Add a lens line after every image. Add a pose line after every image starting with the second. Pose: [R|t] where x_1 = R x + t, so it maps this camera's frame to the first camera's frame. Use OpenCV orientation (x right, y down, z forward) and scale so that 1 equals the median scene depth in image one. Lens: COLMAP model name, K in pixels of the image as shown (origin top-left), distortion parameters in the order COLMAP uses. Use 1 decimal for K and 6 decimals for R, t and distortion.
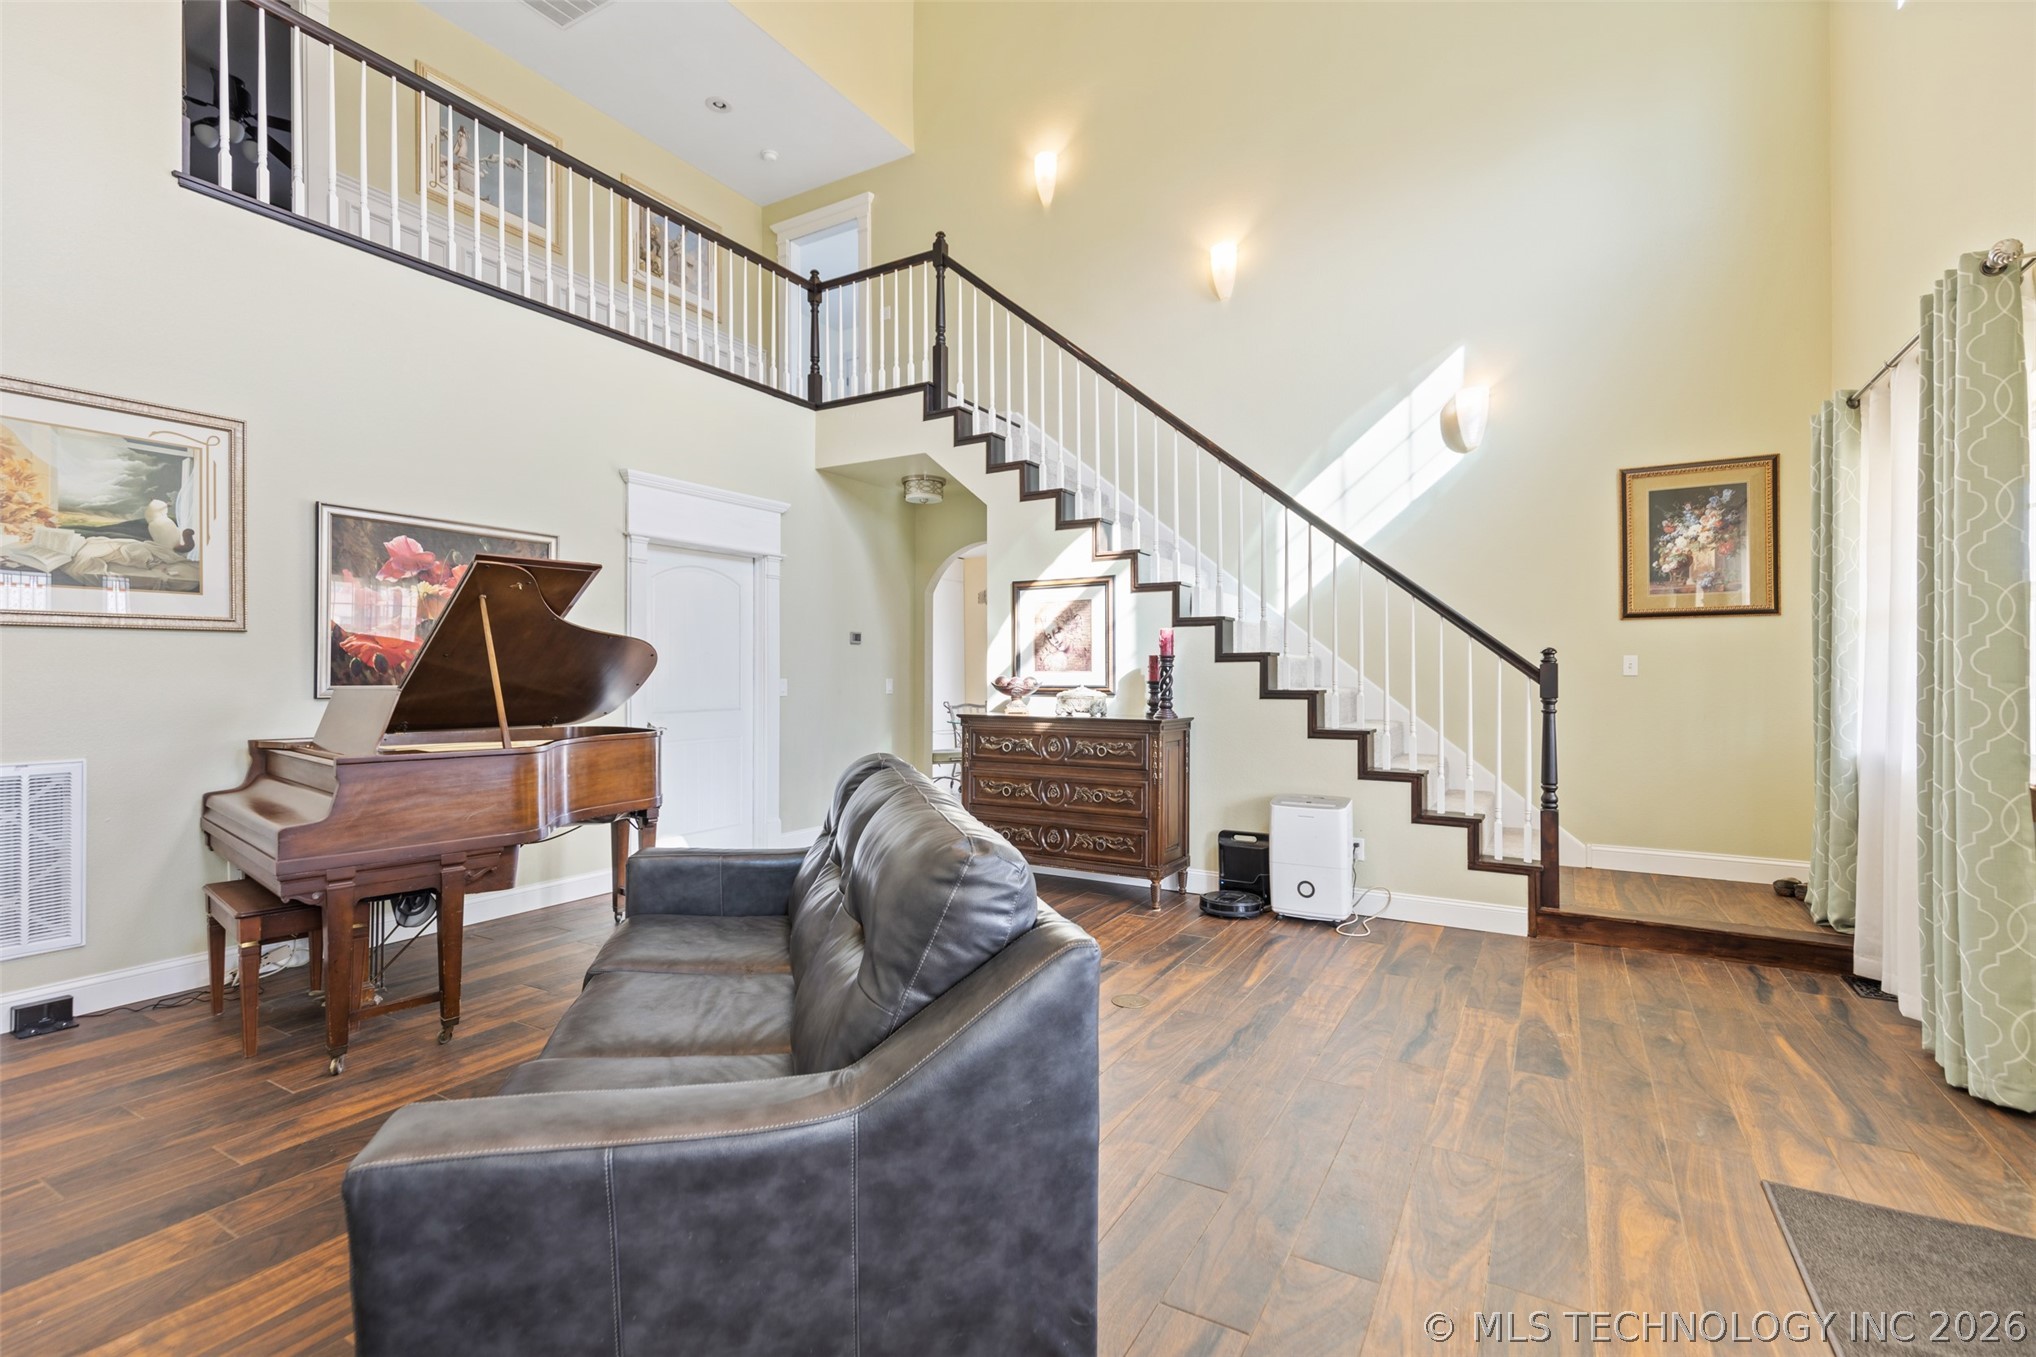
lens RADIAL K [[933.2, 0, 1018.0], [0, 933.2, 678.5], [0, 0, 1]] dist [-0.001218, -0.000119]
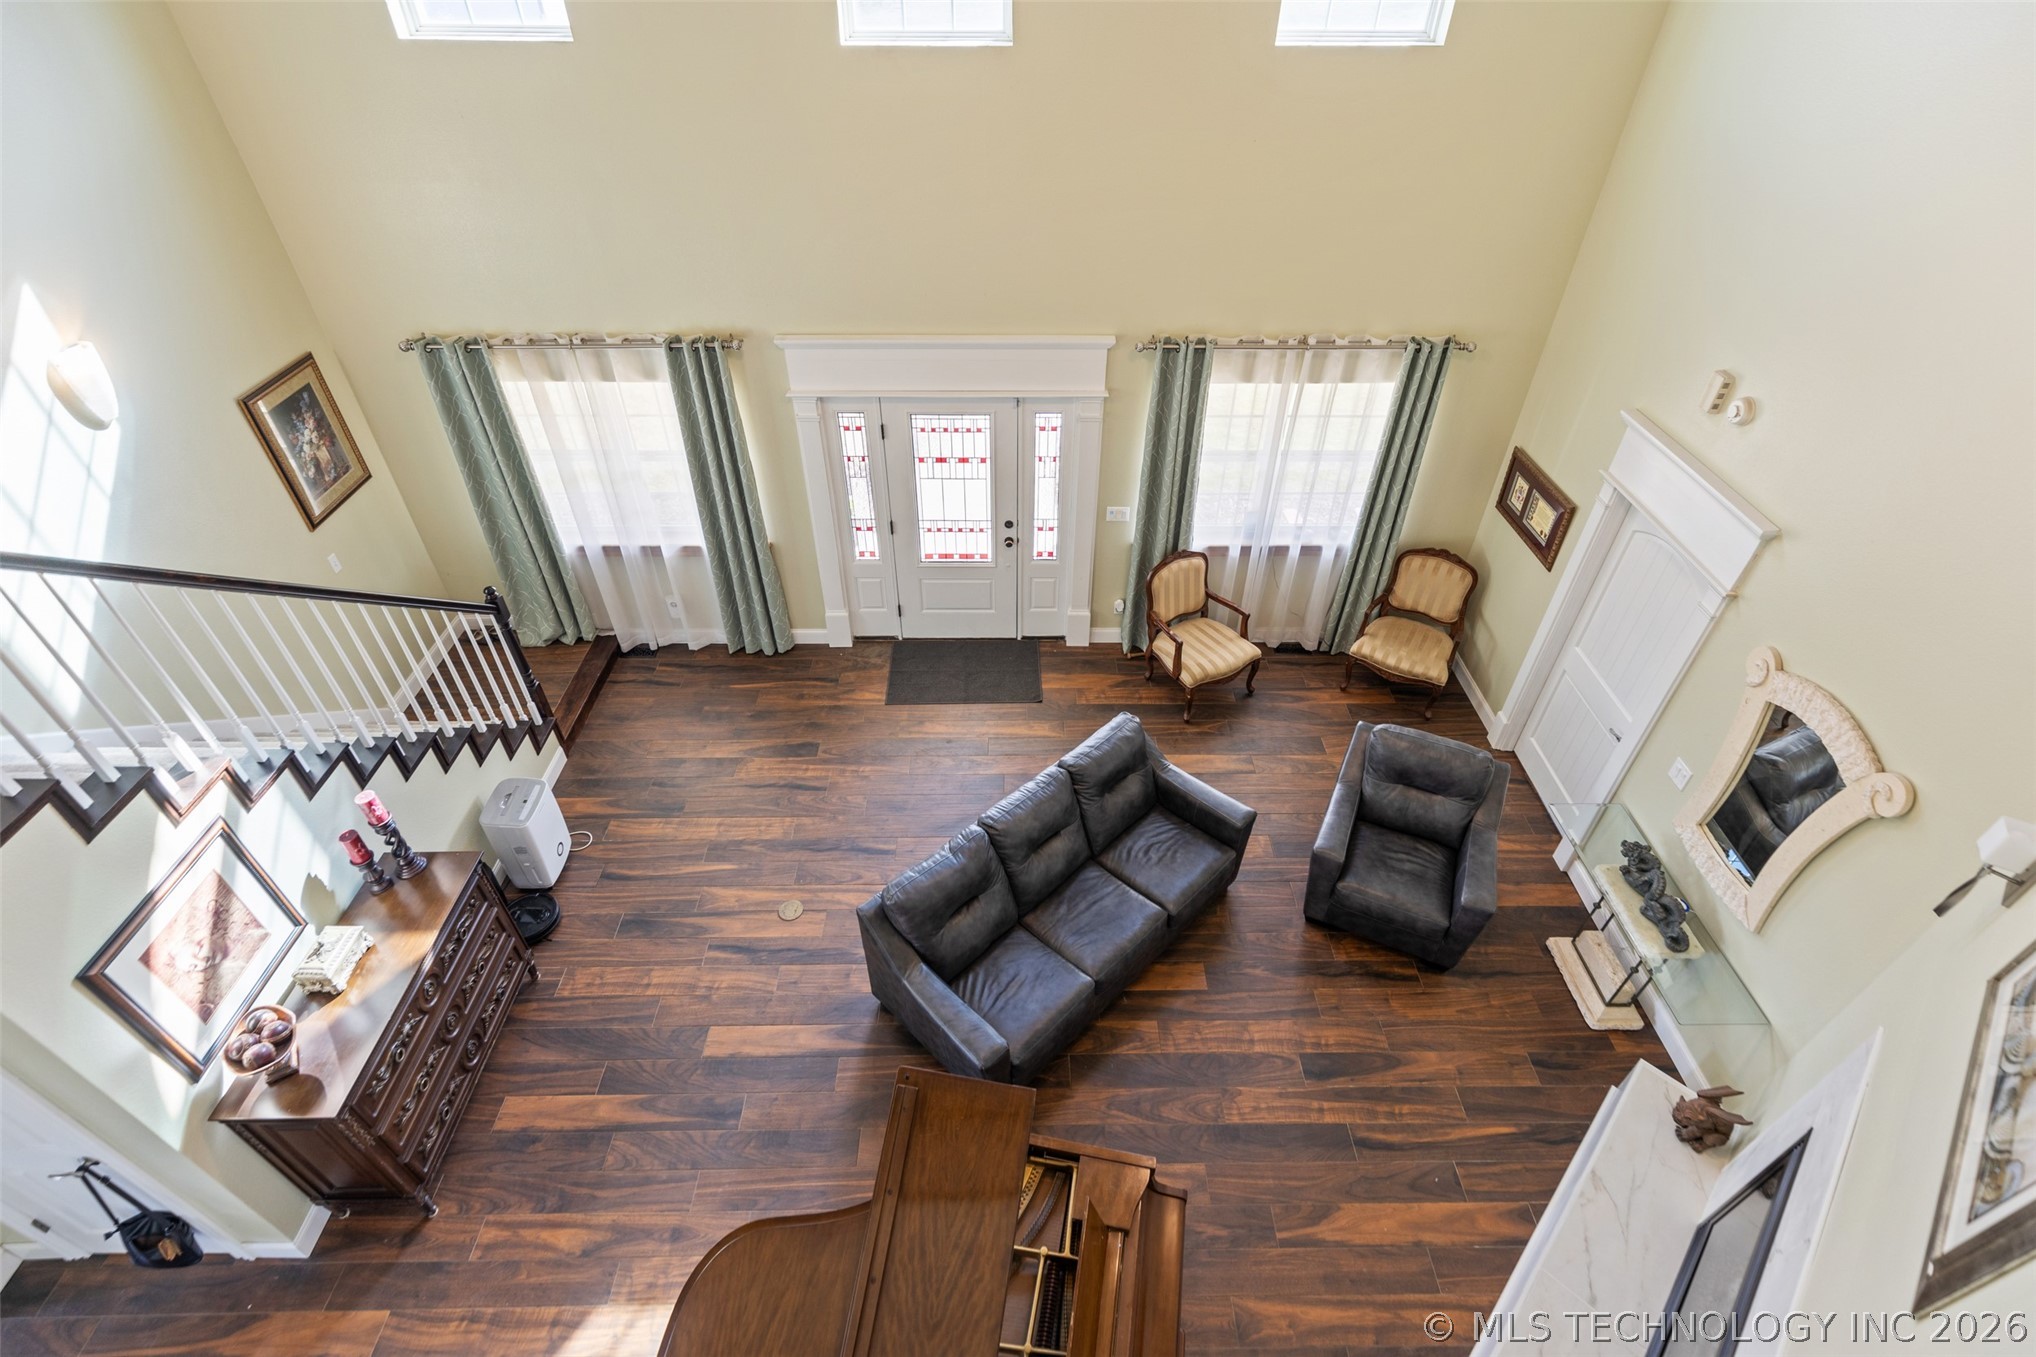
lens RADIAL K [[933.2, 0, 1018.0], [0, 933.2, 678.5], [0, 0, 1]] dist [-0.001218, -0.000119]
pose [[-0.518210, -0.551664, 0.653548, -0.713056], [-0.009619, 0.767869, 0.640535, -0.774055], [-0.855200, 0.325645, -0.403223, 0.960533]]
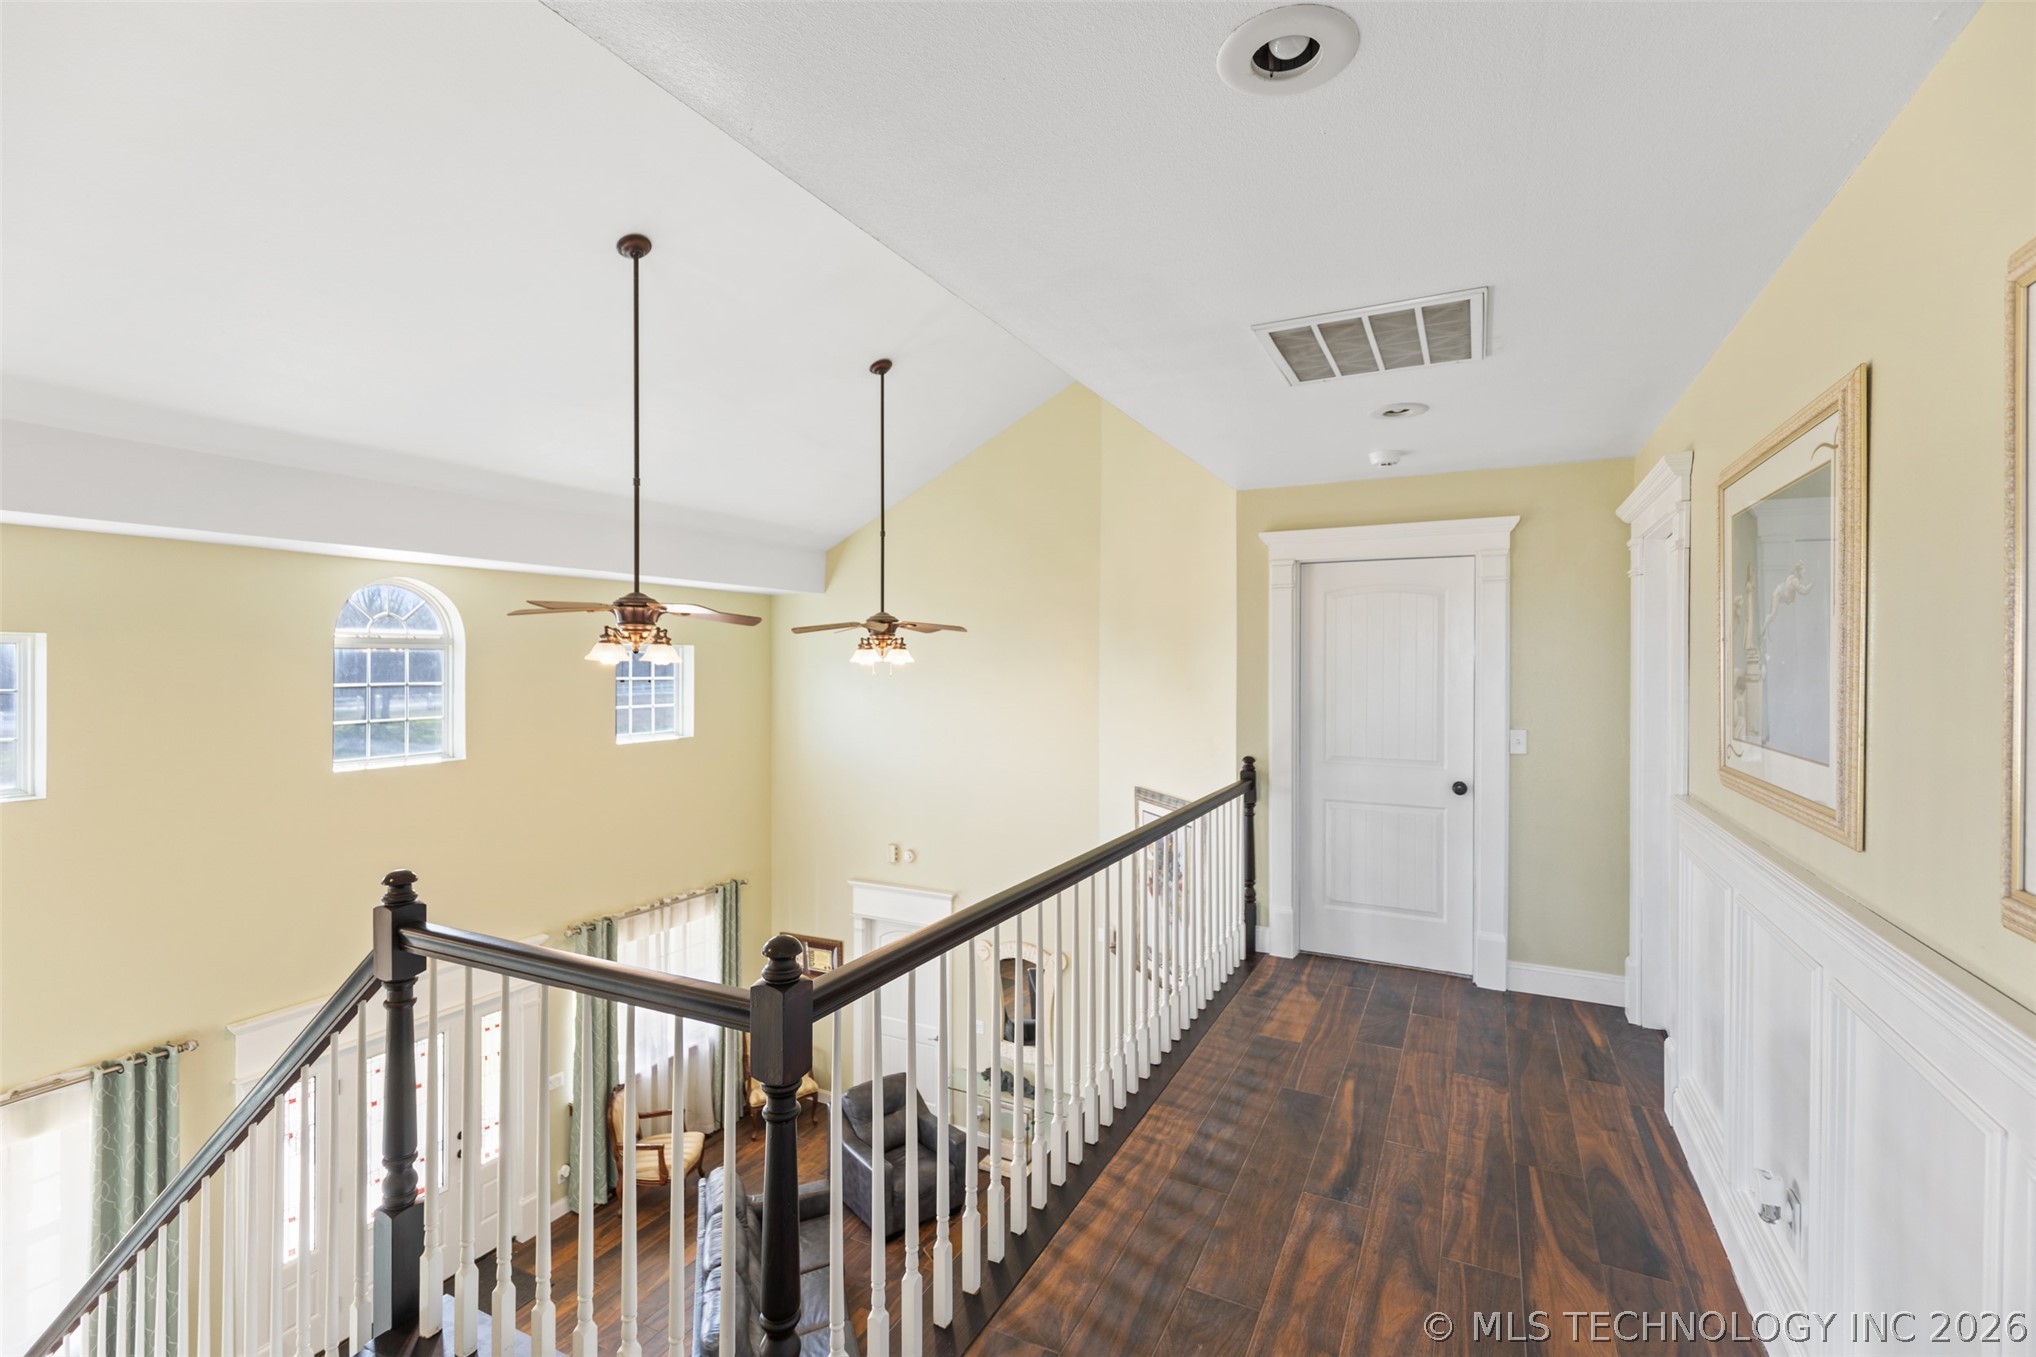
lens RADIAL K [[919.7, 0, 1023.2], [0, 919.7, 667.2], [0, 0, 1]] dist [-0.000260, -0.000079]
pose [[-0.997209, -0.005897, -0.074428, -0.426328], [-0.006308, 0.999966, 0.005280, -0.811645], [0.074394, 0.005735, -0.997212, 1.889541]]
